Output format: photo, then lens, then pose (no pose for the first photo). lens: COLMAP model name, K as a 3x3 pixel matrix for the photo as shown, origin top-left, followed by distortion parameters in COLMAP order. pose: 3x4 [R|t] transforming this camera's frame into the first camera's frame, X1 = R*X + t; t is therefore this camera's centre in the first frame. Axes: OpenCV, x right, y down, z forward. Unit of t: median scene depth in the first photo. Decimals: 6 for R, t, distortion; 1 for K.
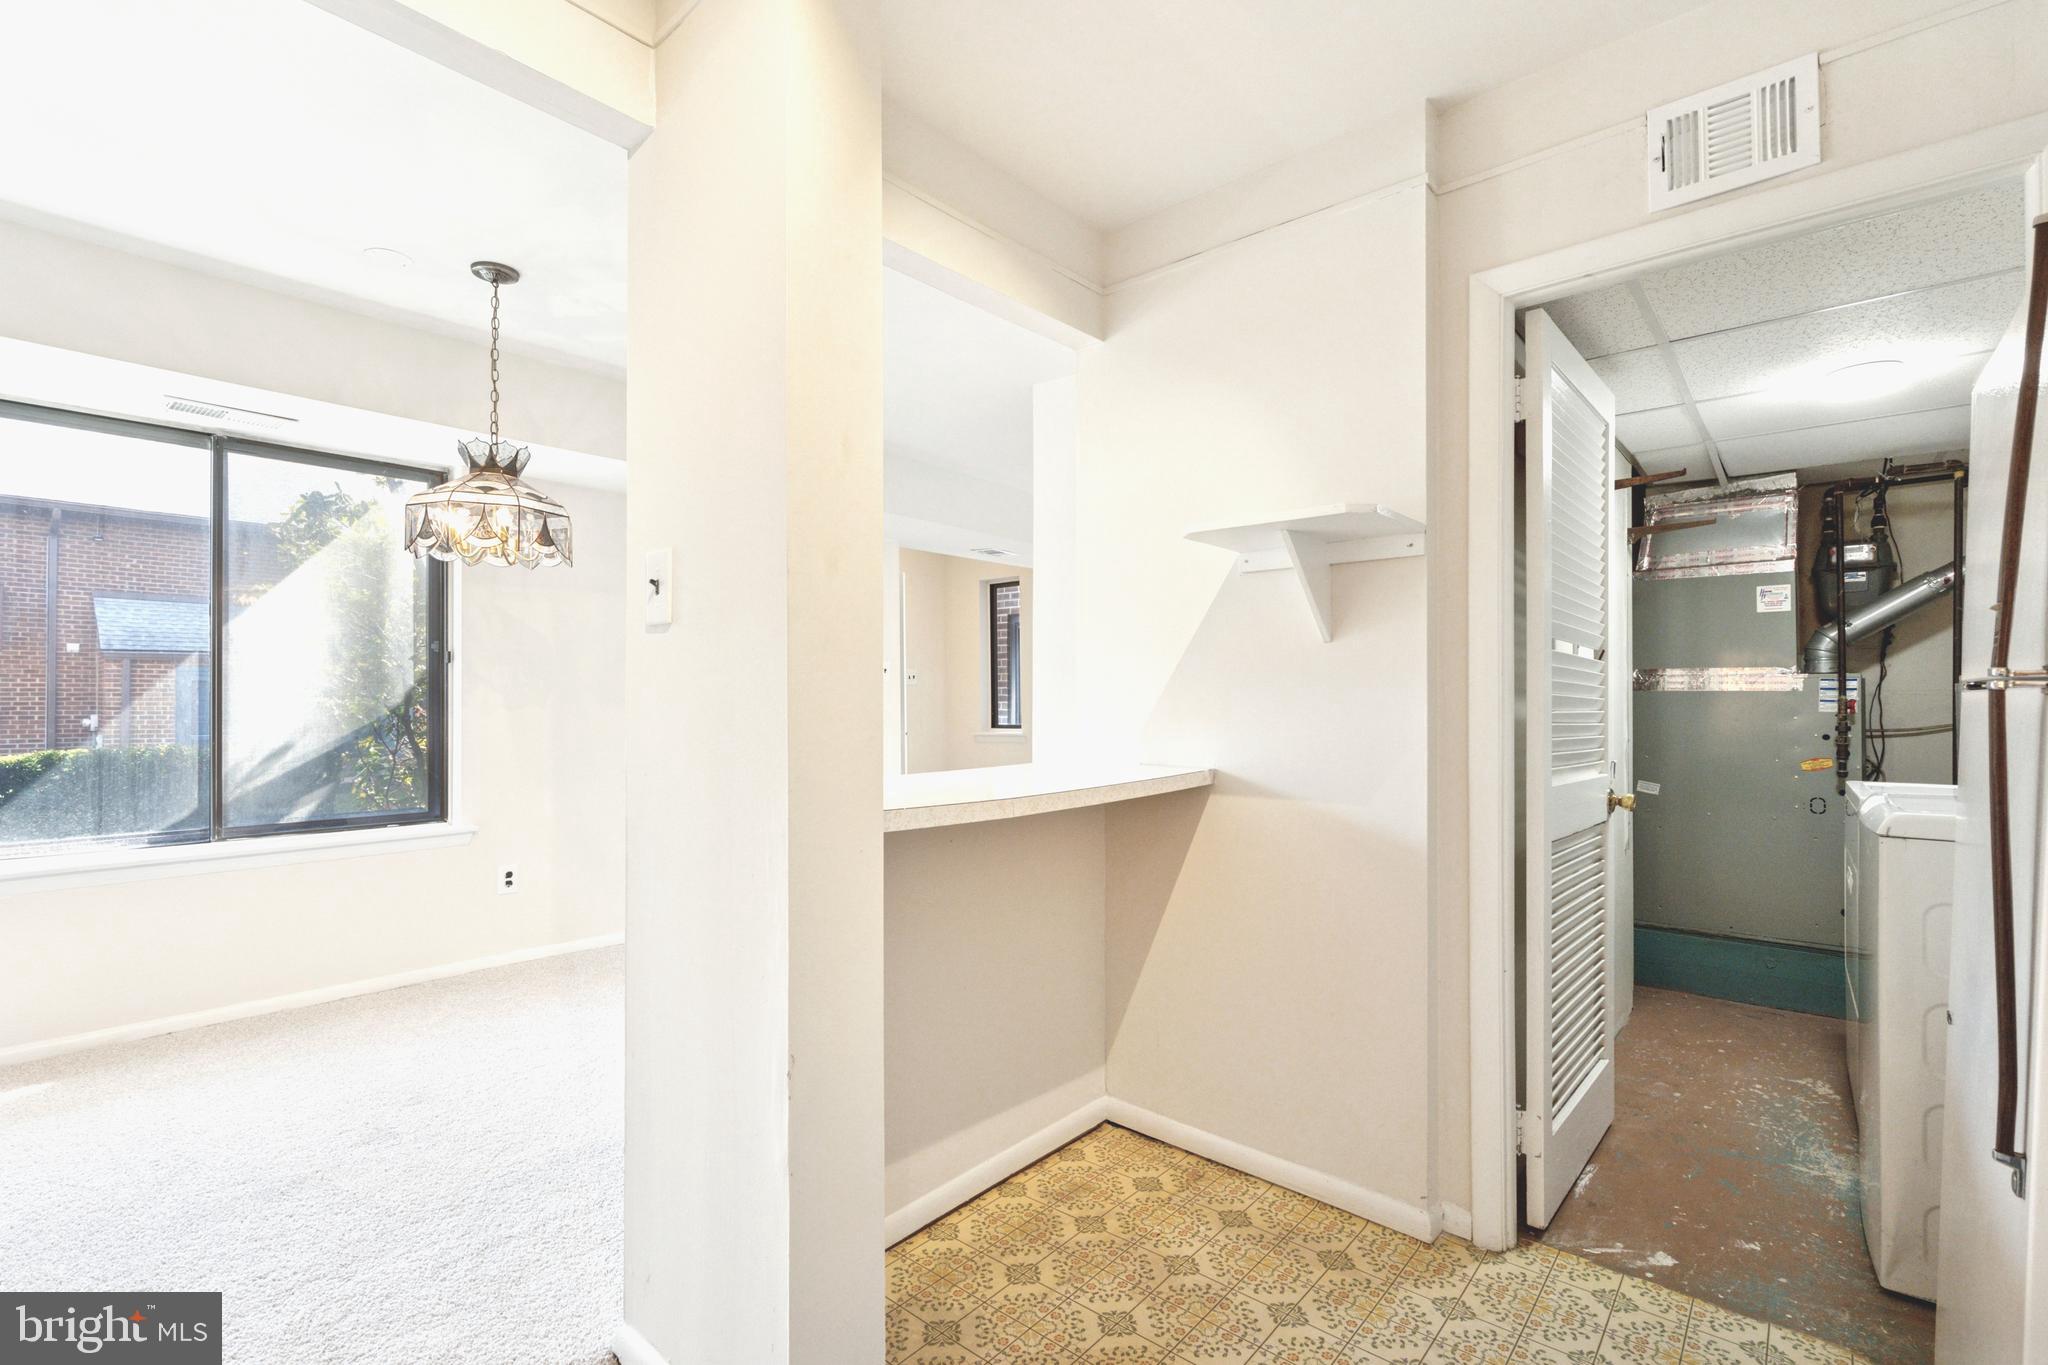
lens RADIAL K [[940.4, 0, 1009.8], [0, 940.4, 700.5], [0, 0, 1]] dist [-0.002961, 0.000564]
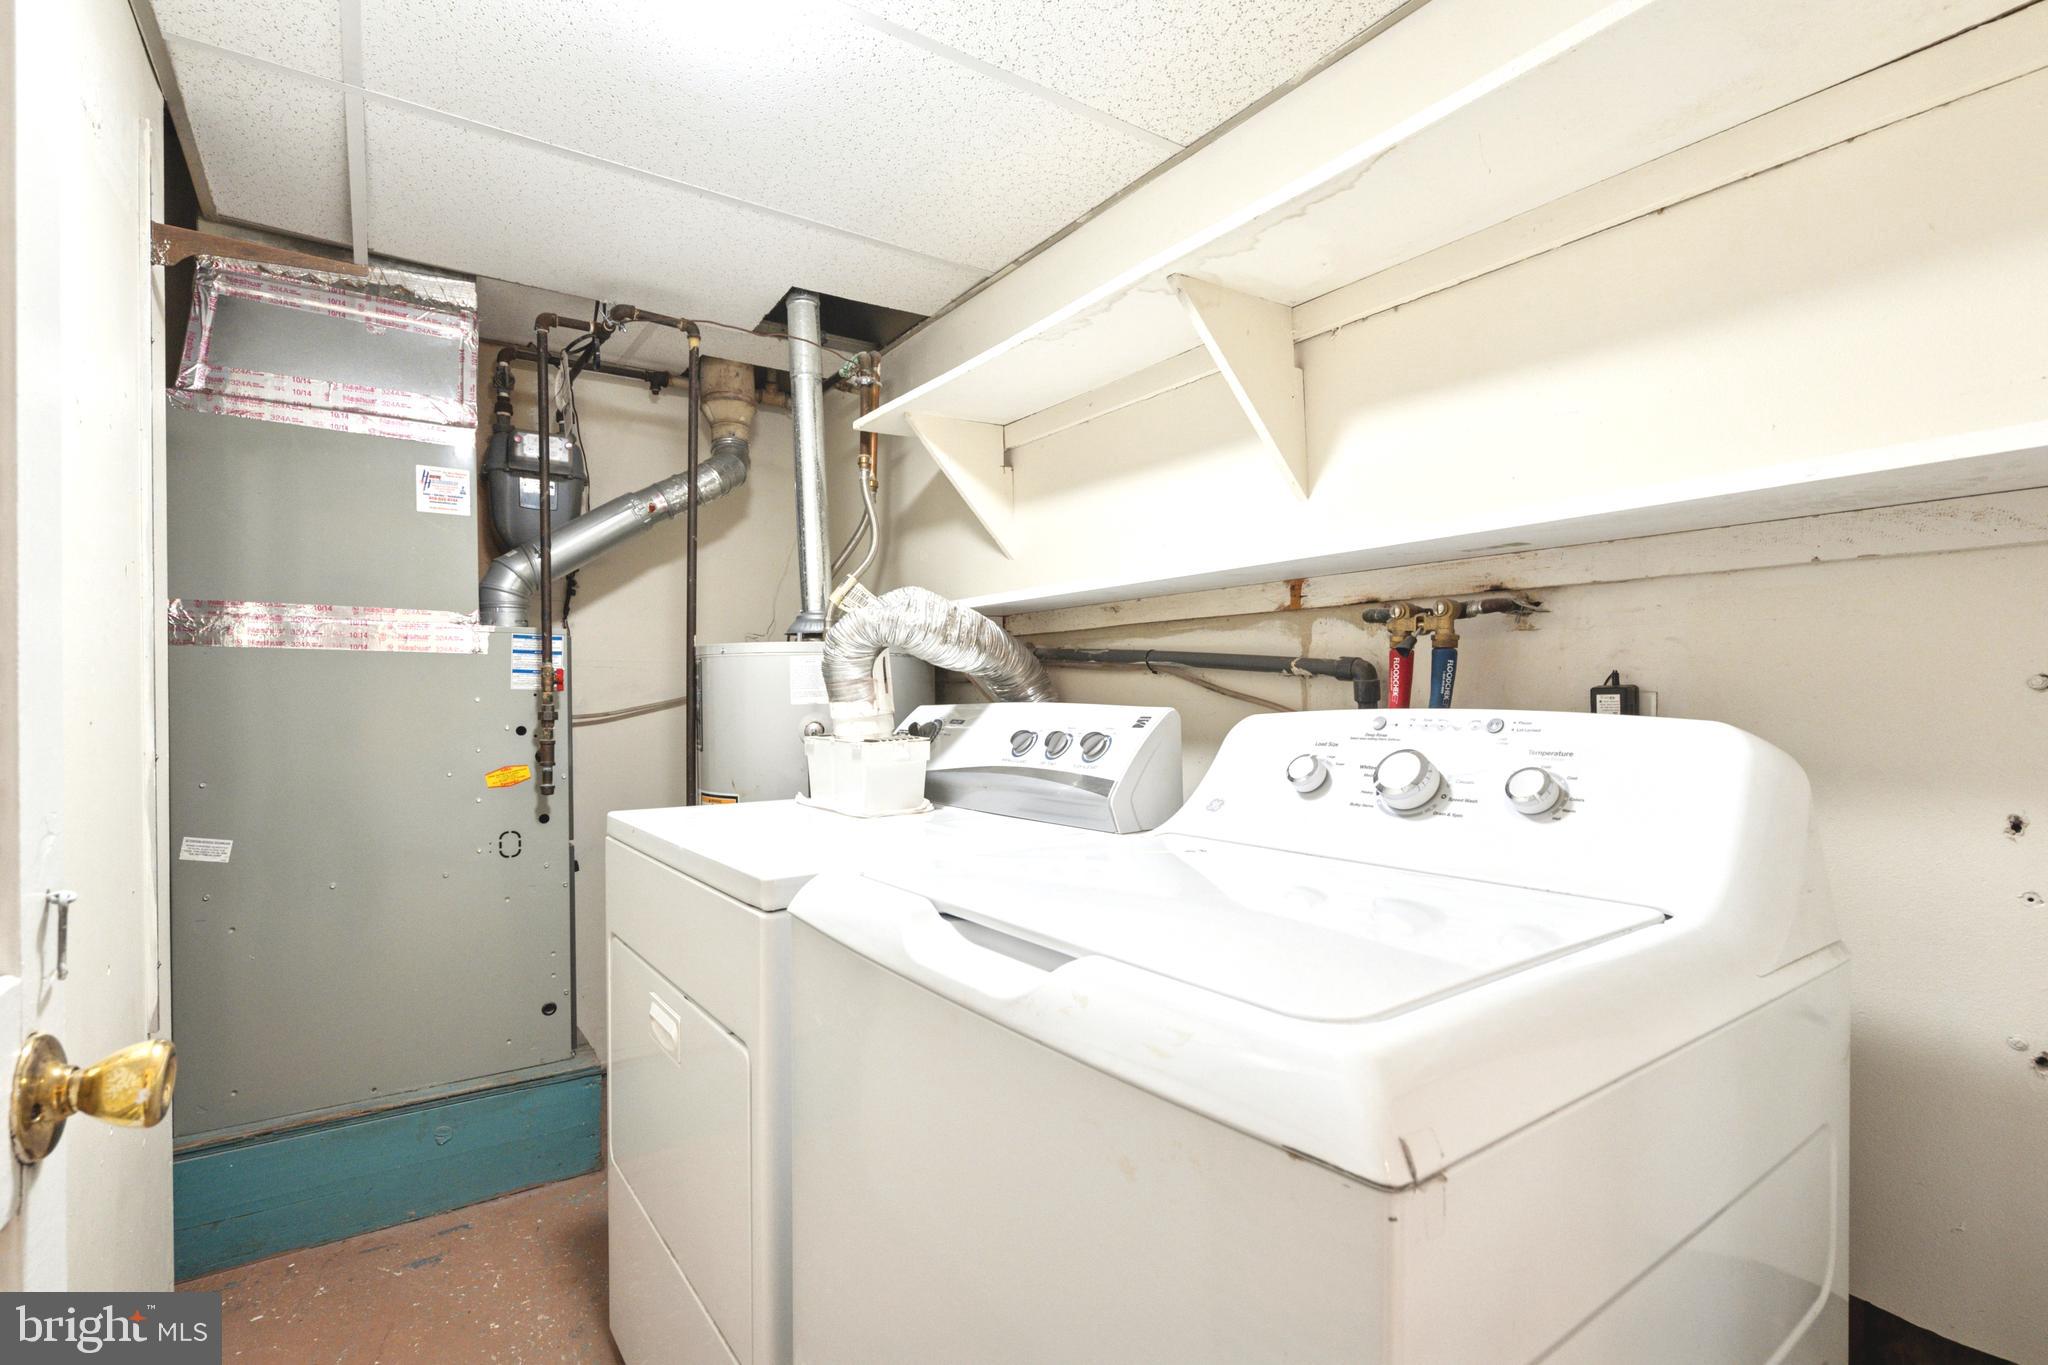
lens RADIAL K [[940.4, 0, 1006.1], [0, 940.4, 701.3], [0, 0, 1]] dist [-0.002961, 0.000564]
pose [[0.256259, -0.007942, 0.966576, 0.359468], [-0.005620, 0.999937, 0.009707, 0.012323], [-0.966592, -0.007920, 0.256198, 0.538506]]
